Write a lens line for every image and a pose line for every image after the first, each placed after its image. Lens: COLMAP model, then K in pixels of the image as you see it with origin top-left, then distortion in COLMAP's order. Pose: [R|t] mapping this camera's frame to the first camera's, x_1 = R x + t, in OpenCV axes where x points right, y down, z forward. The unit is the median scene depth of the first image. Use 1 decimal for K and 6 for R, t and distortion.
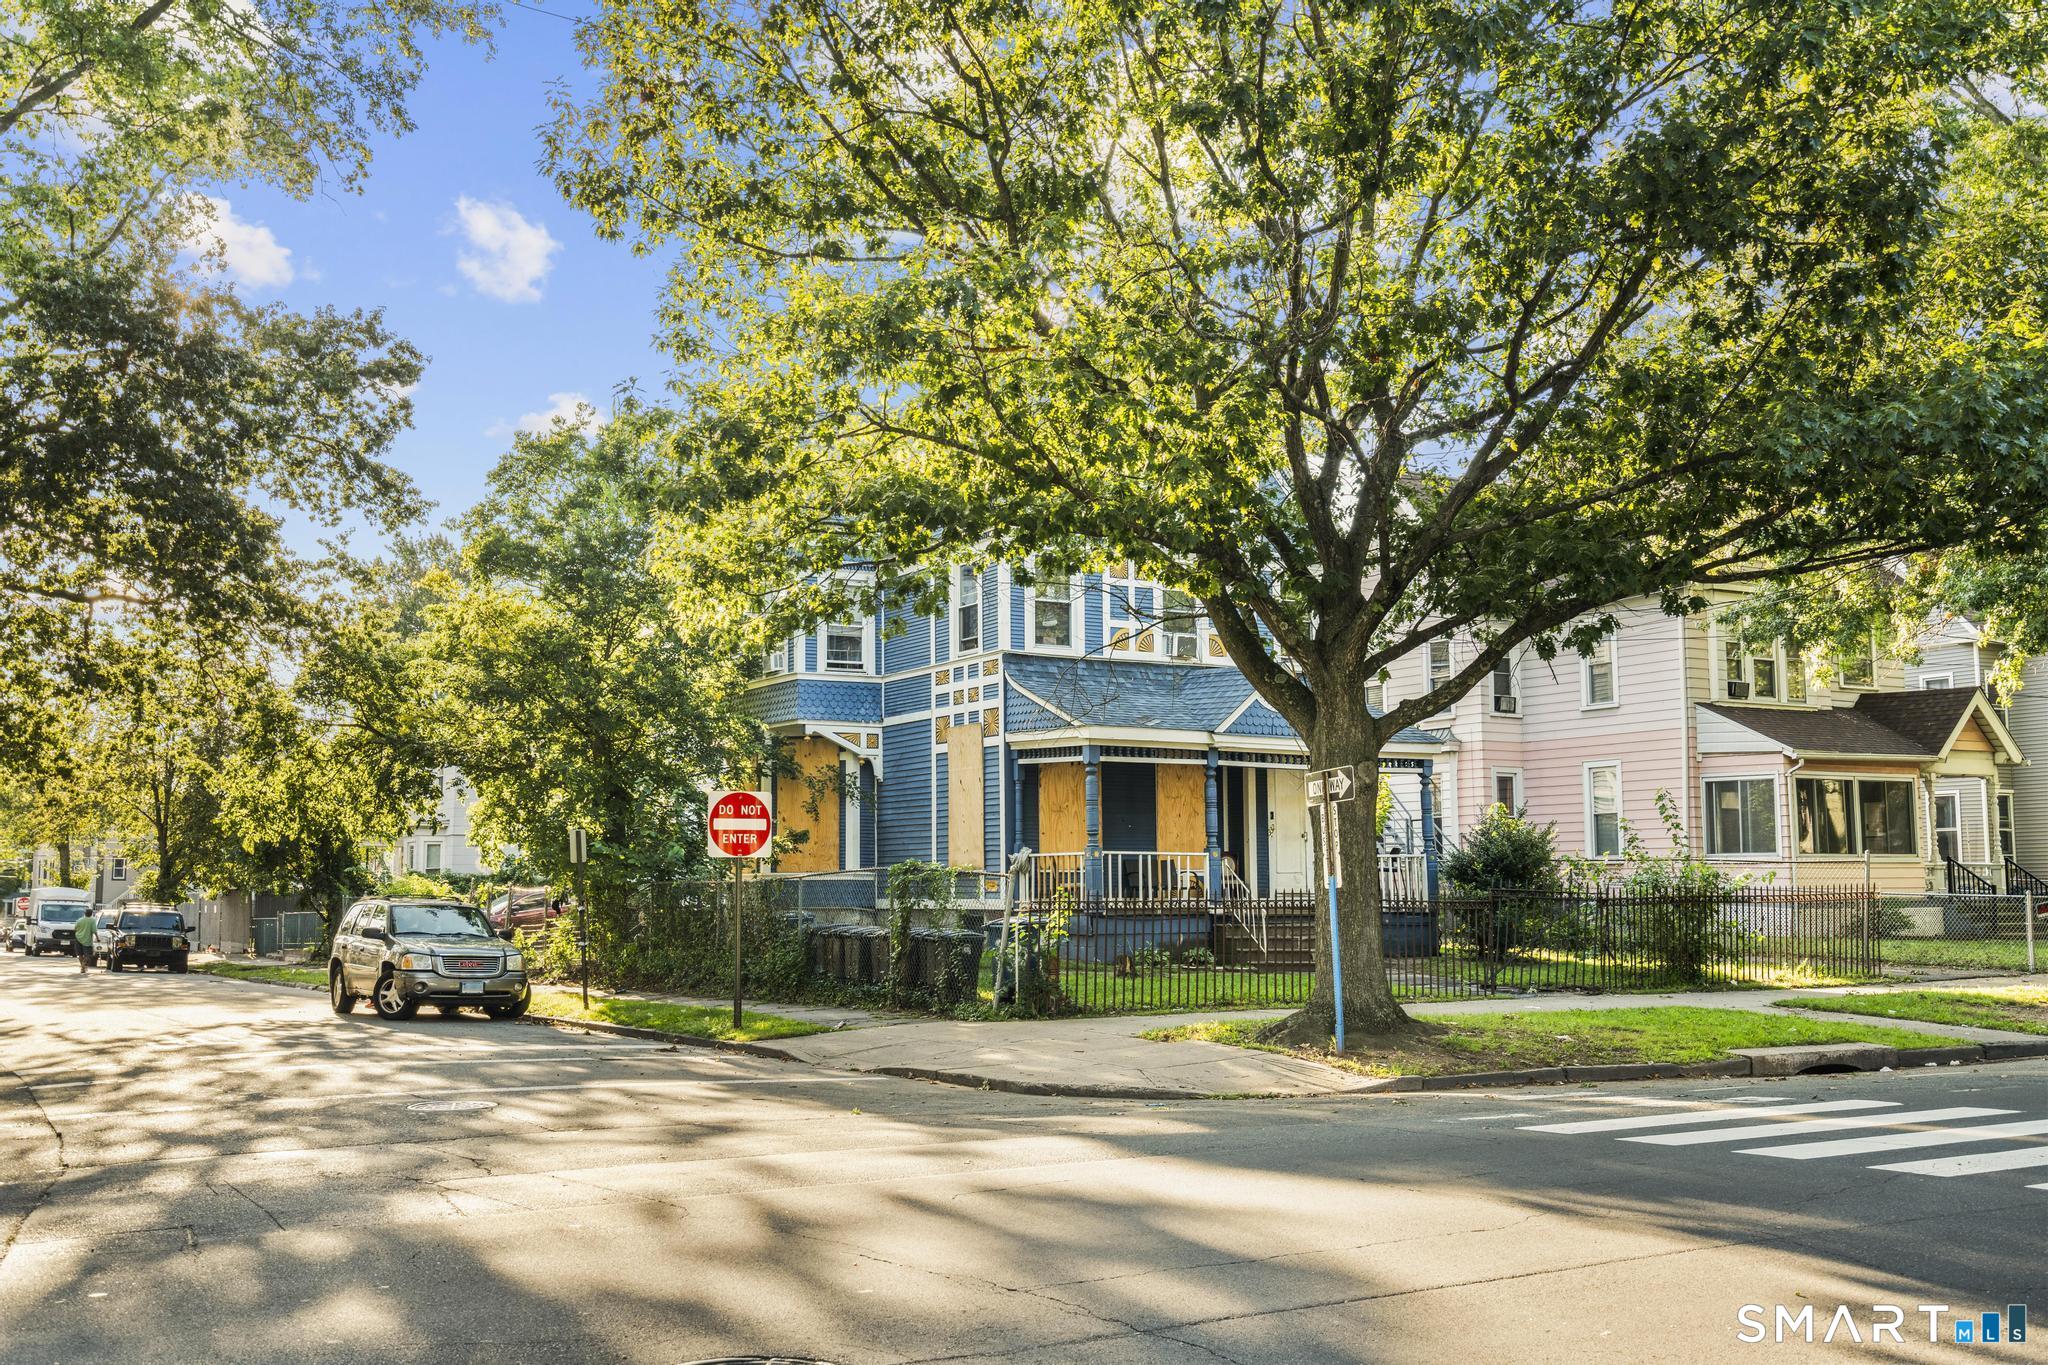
lens RADIAL K [[2005.7, 0, 1021.9], [0, 2005.7, 683.3], [0, 0, 1]] dist [0.002716, 0.000000]
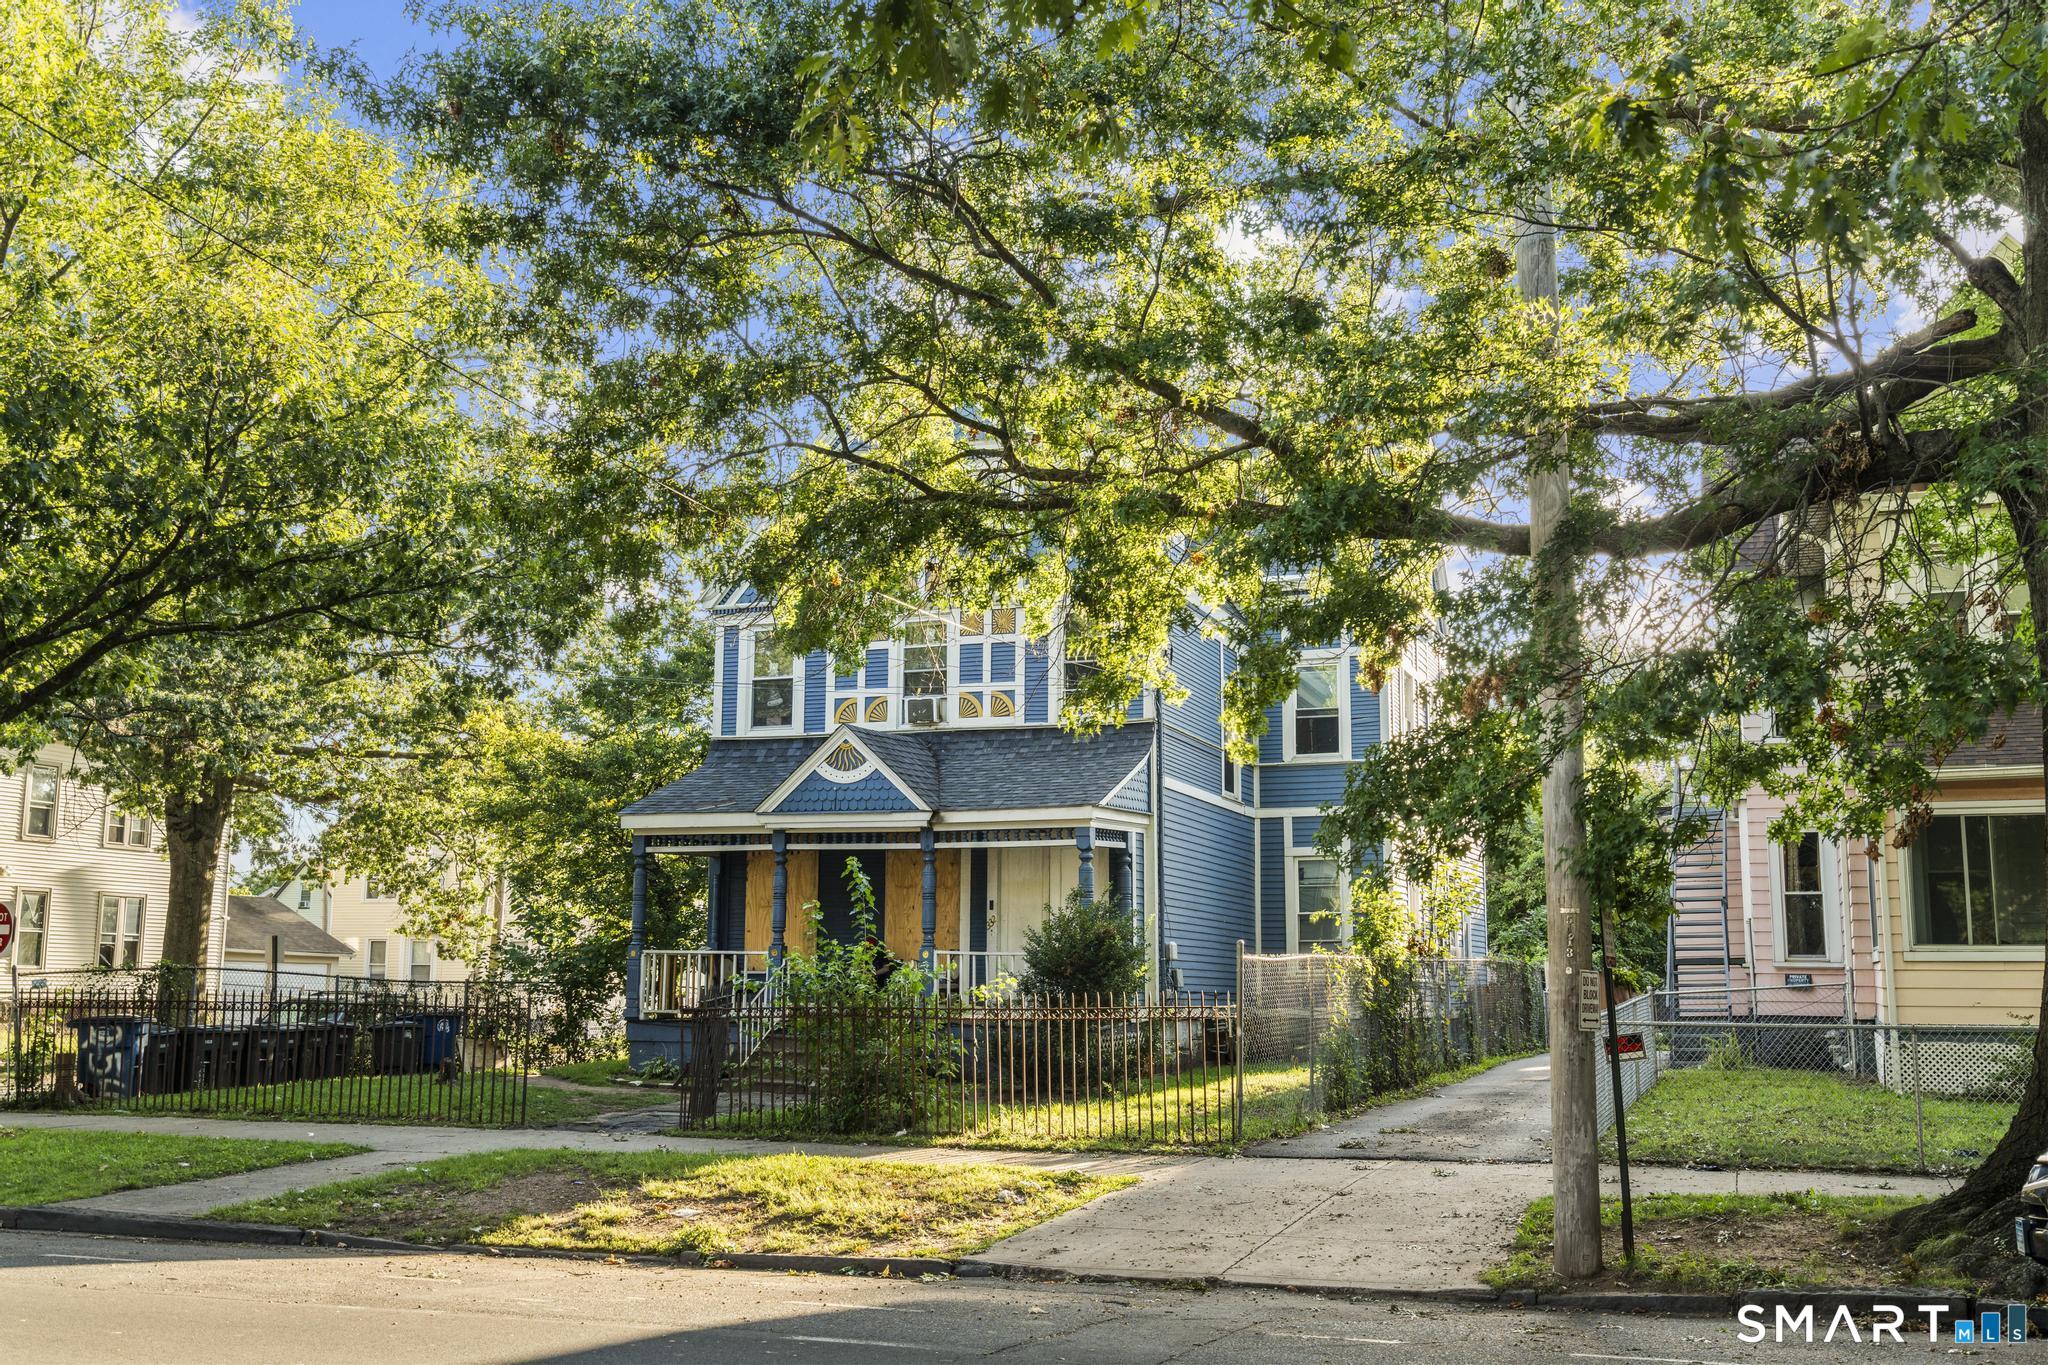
lens RADIAL K [[2005.7, 0, 1025.7], [0, 2005.7, 695.0], [0, 0, 1]] dist [0.002716, 0.000000]
pose [[0.626264, -0.105273, -0.772471, 0.787328], [0.069593, 0.994434, -0.079102, 0.046918], [0.776499, -0.004220, 0.630105, 0.499151]]
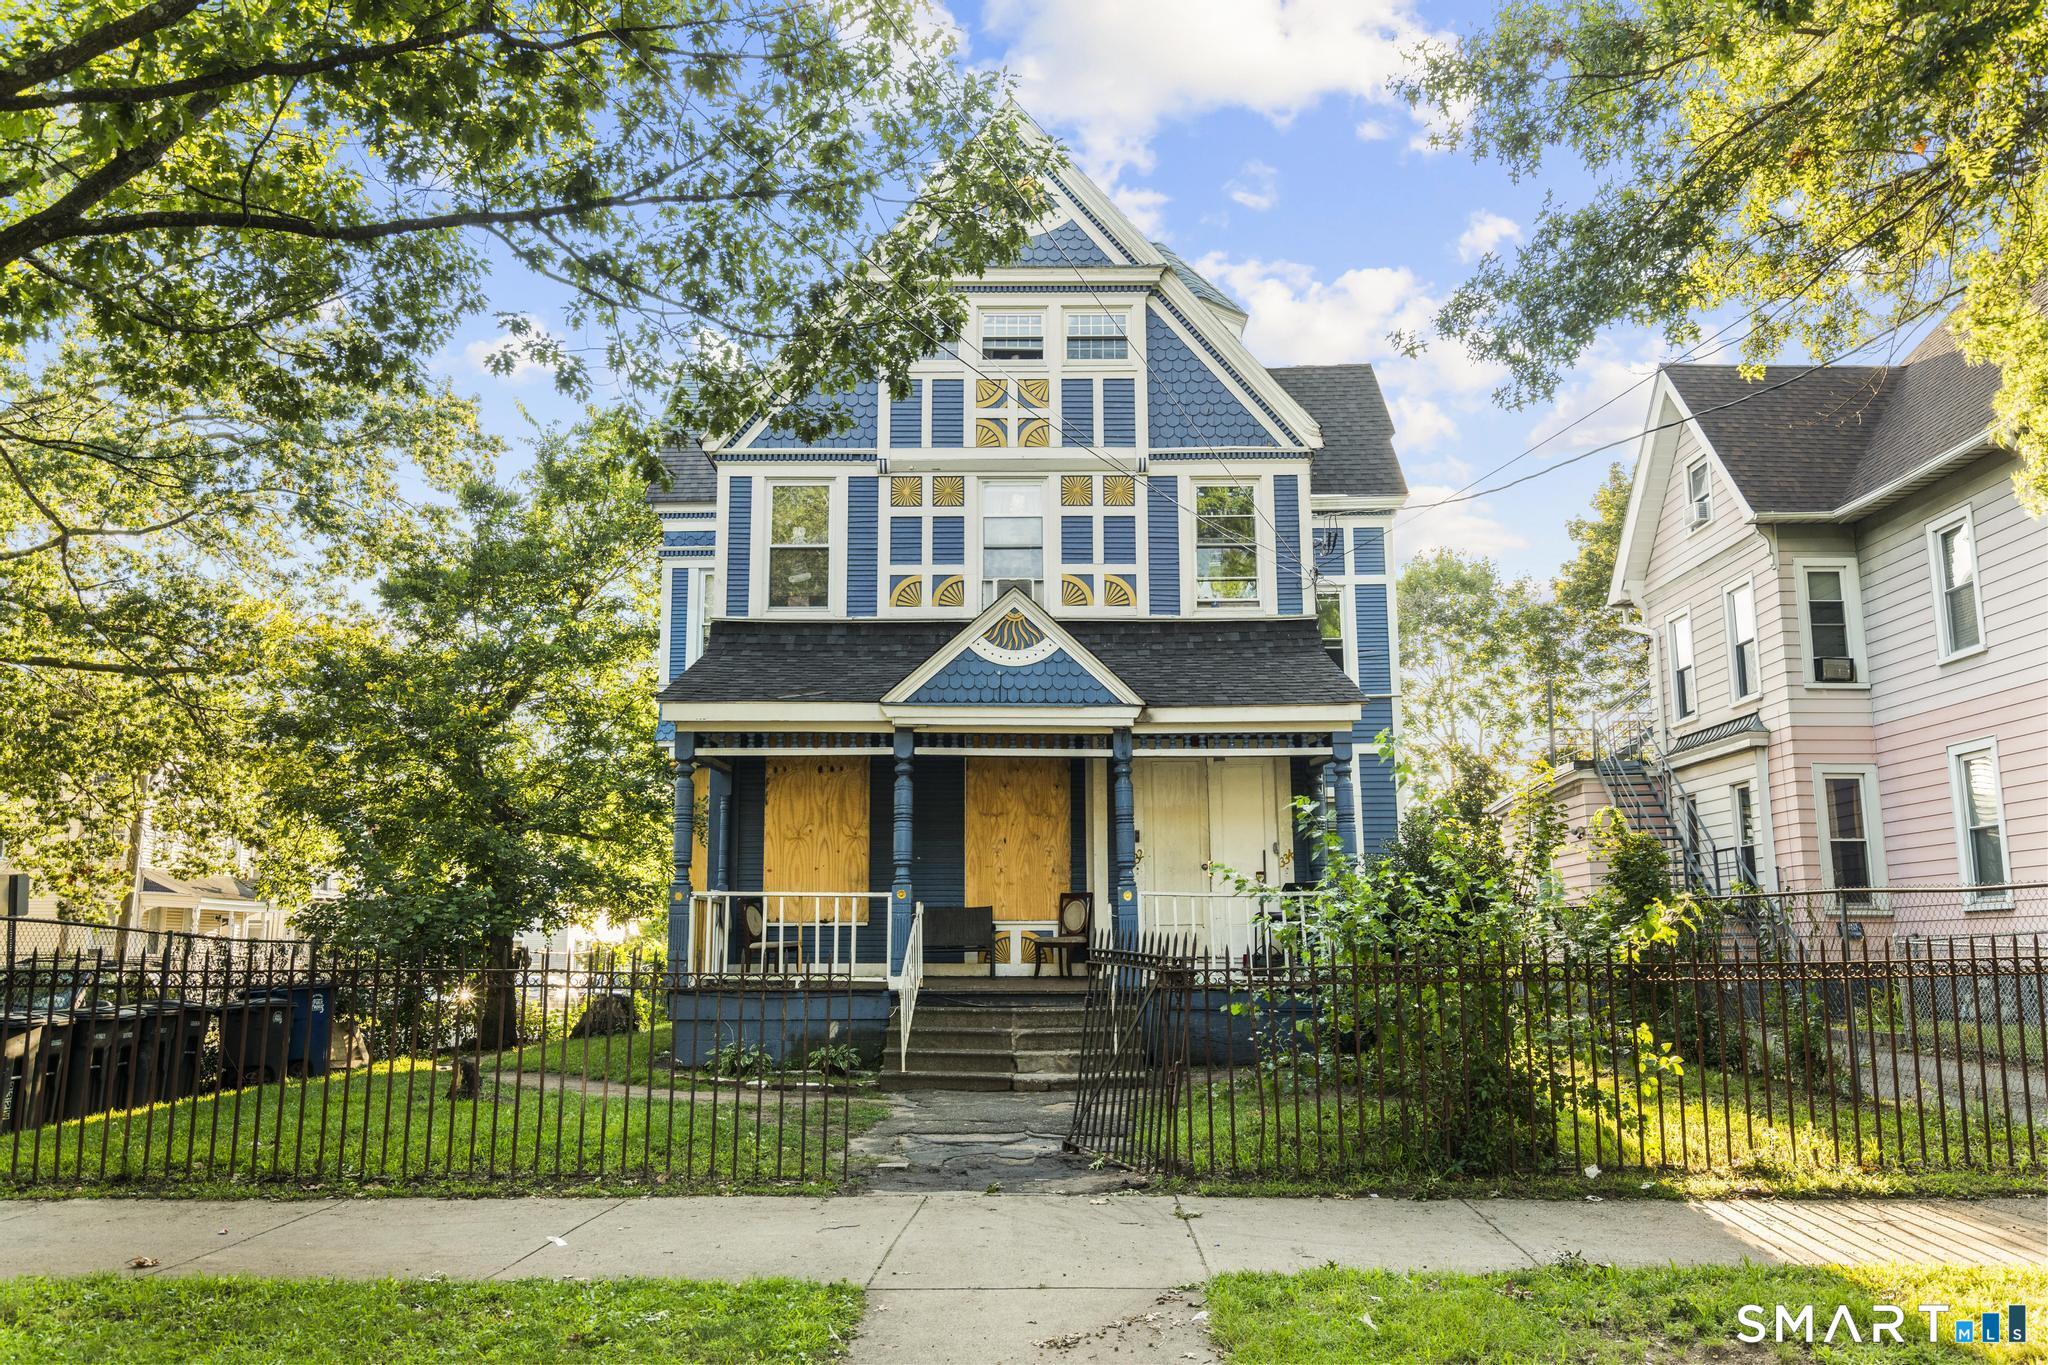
lens RADIAL K [[1584.9, 0, 1024.2], [0, 1584.9, 684.0], [0, 0, 1]] dist [0.007874, -0.006215]
pose [[0.860851, -0.084900, -0.501725, 0.359619], [0.051716, 0.995475, -0.079718, 0.056612], [0.506222, 0.042678, 0.861346, 0.543196]]
